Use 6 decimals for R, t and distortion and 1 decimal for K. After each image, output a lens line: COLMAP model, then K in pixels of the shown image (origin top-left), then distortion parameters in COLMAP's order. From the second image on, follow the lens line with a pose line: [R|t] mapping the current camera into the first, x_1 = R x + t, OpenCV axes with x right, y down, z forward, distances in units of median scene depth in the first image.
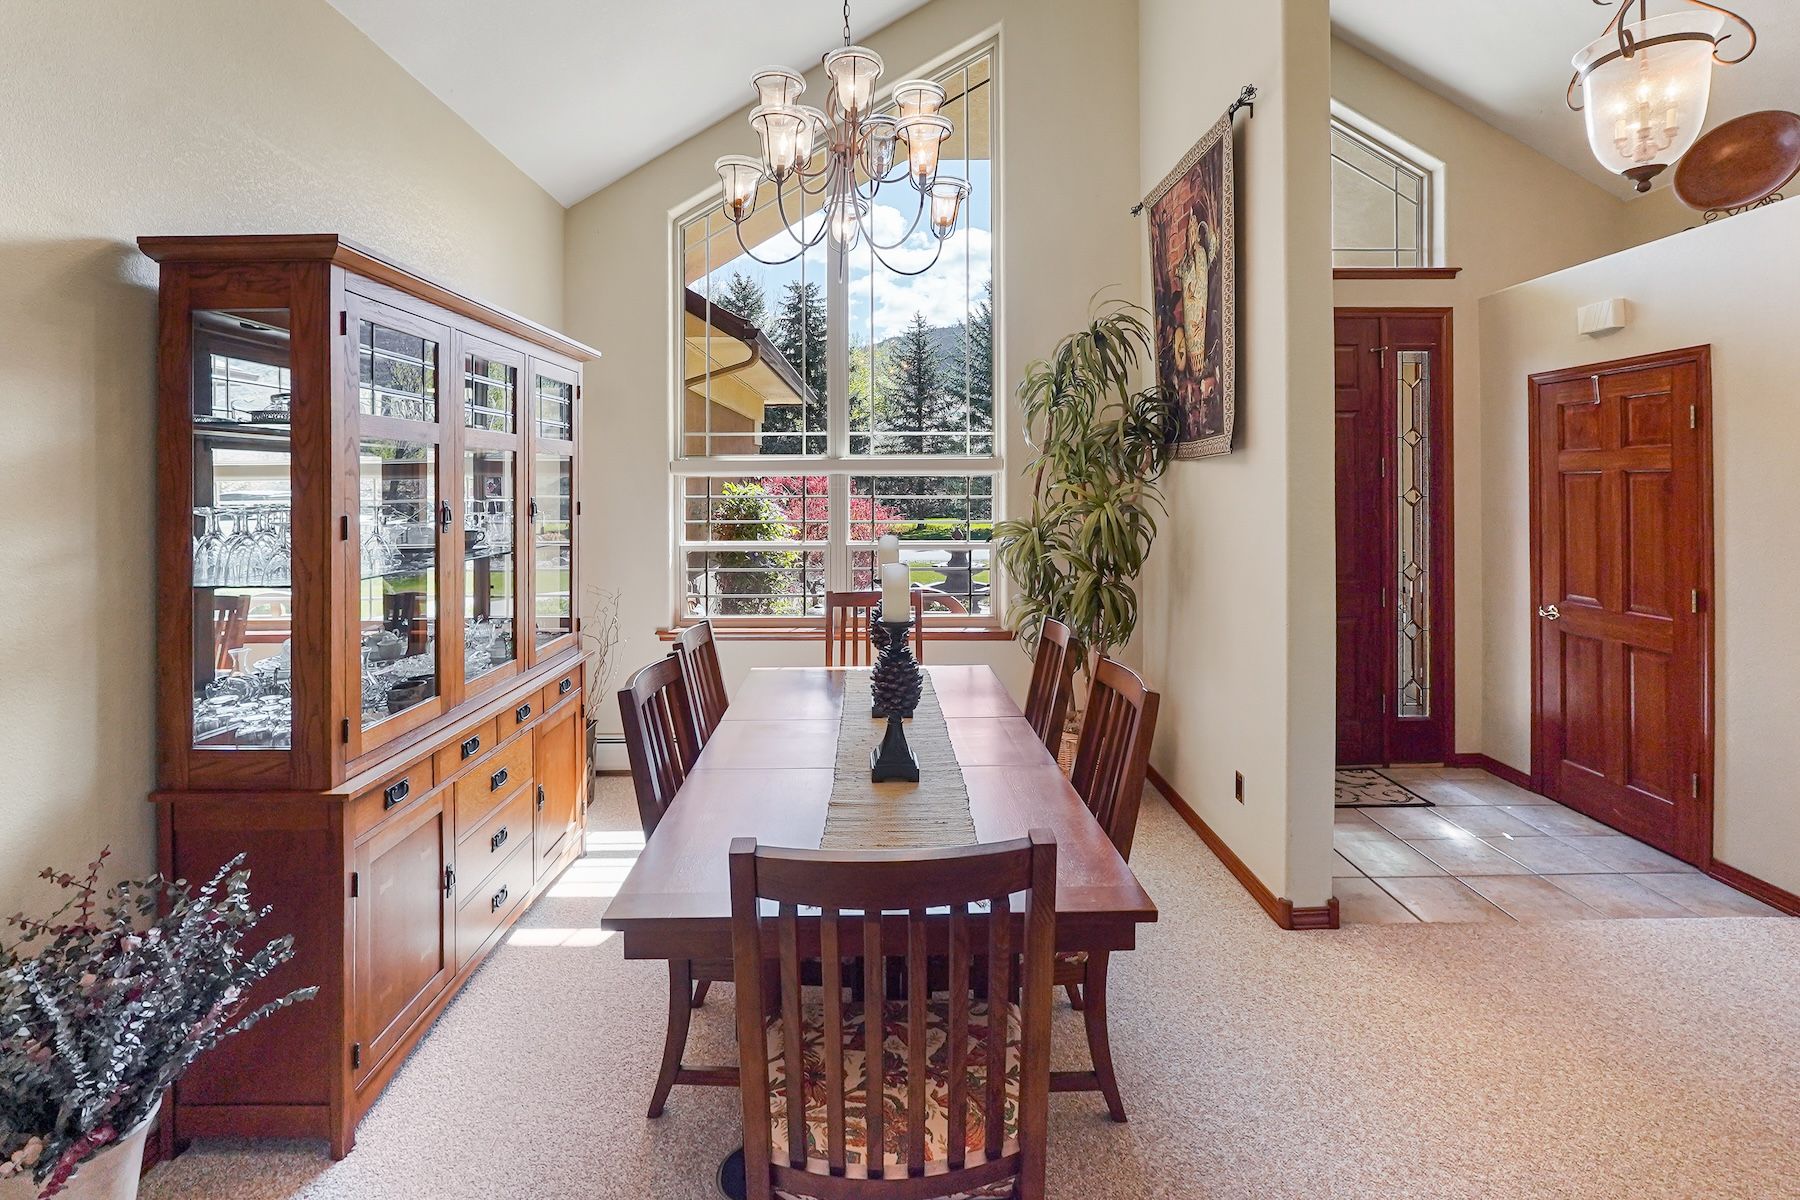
lens RADIAL K [[819.5, 0, 895.5], [0, 819.5, 482.1], [0, 0, 1]] dist [-0.006551, 0.000172]
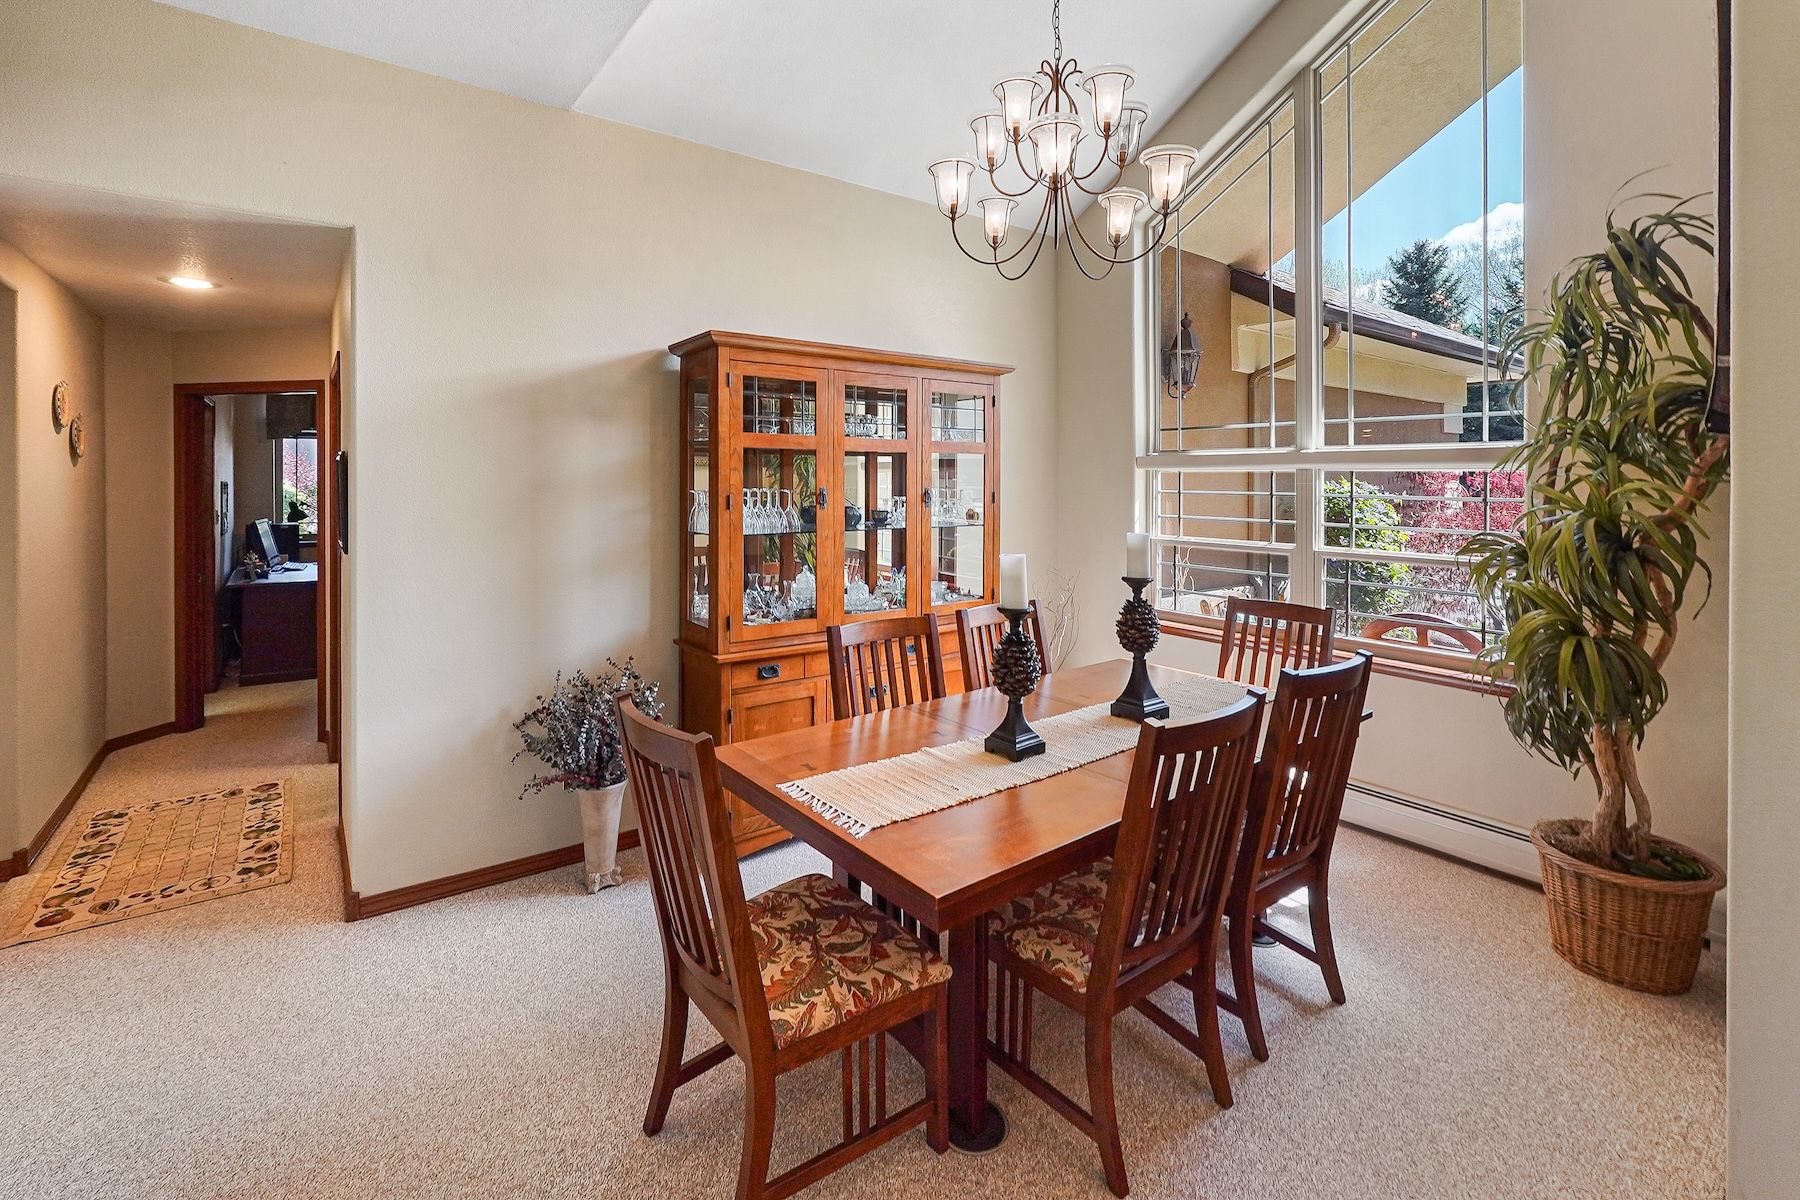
lens RADIAL K [[813.1, 0, 856.8], [0, 813.1, 480.7], [0, 0, 1]] dist [-0.000609, -0.000004]
pose [[0.583107, 0.009501, -0.812339, 0.409433], [-0.005197, 0.999955, 0.007965, -0.001396], [0.812378, -0.000423, 0.583130, 0.121602]]
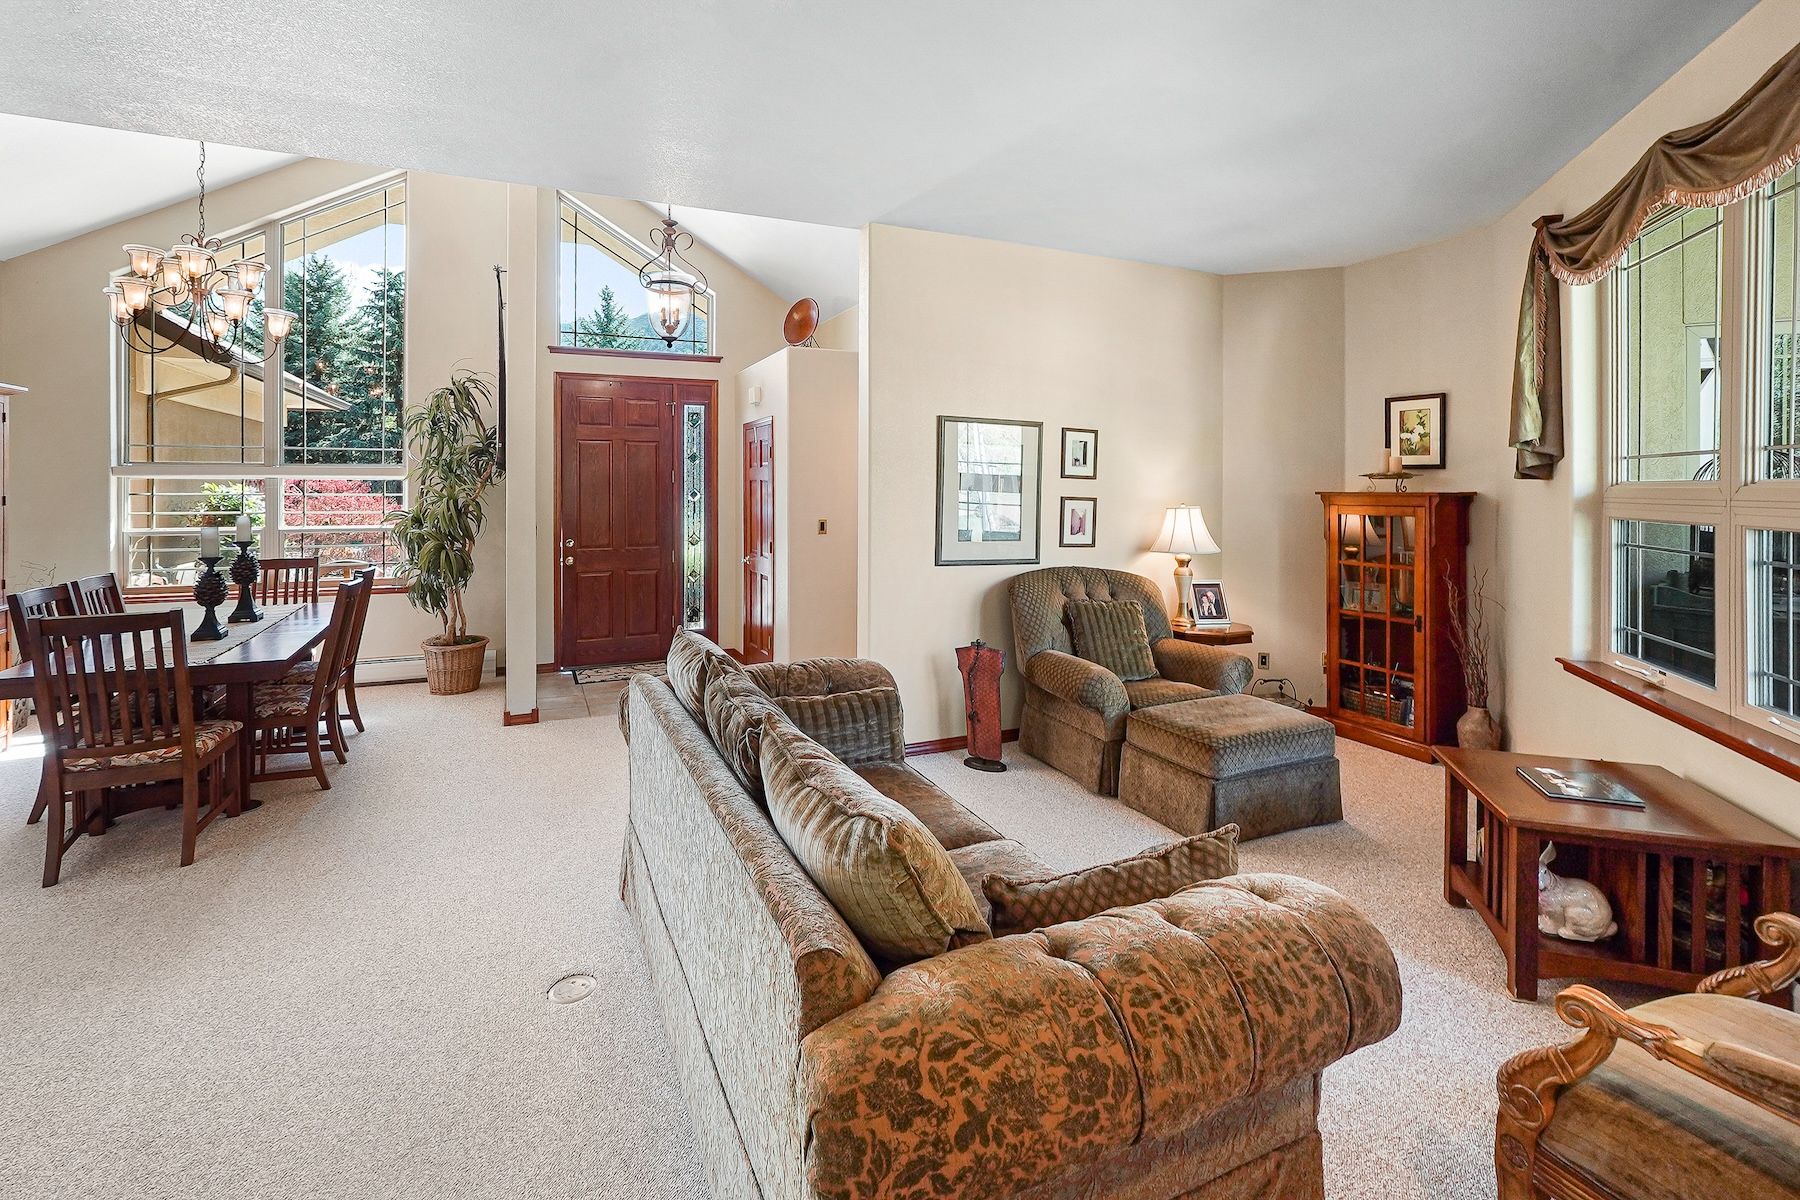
lens RADIAL K [[819.5, 0, 895.5], [0, 819.5, 482.1], [0, 0, 1]] dist [-0.006551, 0.000172]
pose [[0.916140, 0.005783, 0.400817, 0.381913], [-0.003936, 0.999978, -0.005431, 0.001007], [-0.400840, 0.003398, 0.916142, -0.745443]]
